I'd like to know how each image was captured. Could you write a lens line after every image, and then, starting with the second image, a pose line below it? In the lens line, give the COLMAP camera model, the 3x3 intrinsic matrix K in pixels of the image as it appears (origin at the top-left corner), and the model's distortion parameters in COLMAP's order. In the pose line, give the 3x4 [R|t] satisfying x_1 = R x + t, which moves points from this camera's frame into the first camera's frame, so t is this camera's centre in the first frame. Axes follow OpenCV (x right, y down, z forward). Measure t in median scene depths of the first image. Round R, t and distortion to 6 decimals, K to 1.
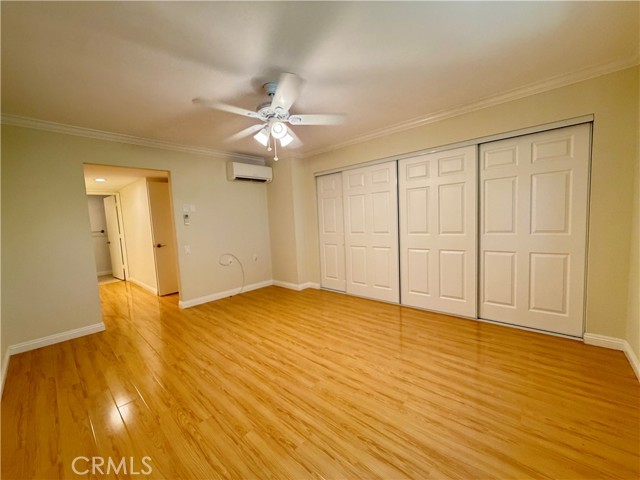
lens RADIAL K [[256.3, 0, 318.5], [0, 256.3, 240.1], [0, 0, 1]] dist [-0.000692, 0.000071]
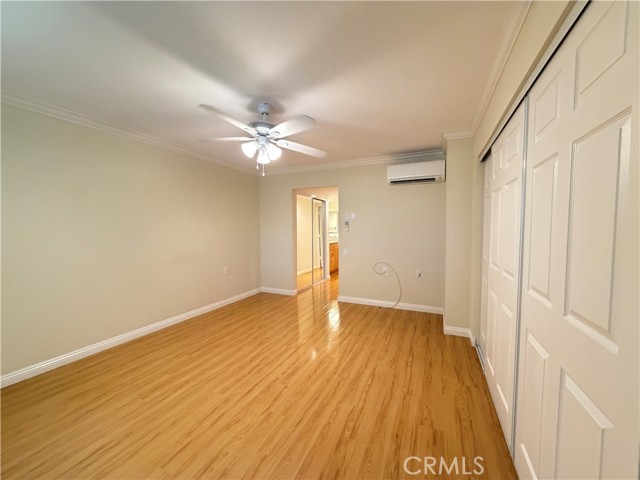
lens RADIAL K [[256.3, 0, 318.5], [0, 256.3, 240.1], [0, 0, 1]] dist [-0.000692, 0.000071]
pose [[0.303780, 0.092026, -0.948288, 0.827354], [-0.090204, 0.993631, 0.067530, -0.127183], [0.948463, 0.065025, 0.310146, 0.817868]]
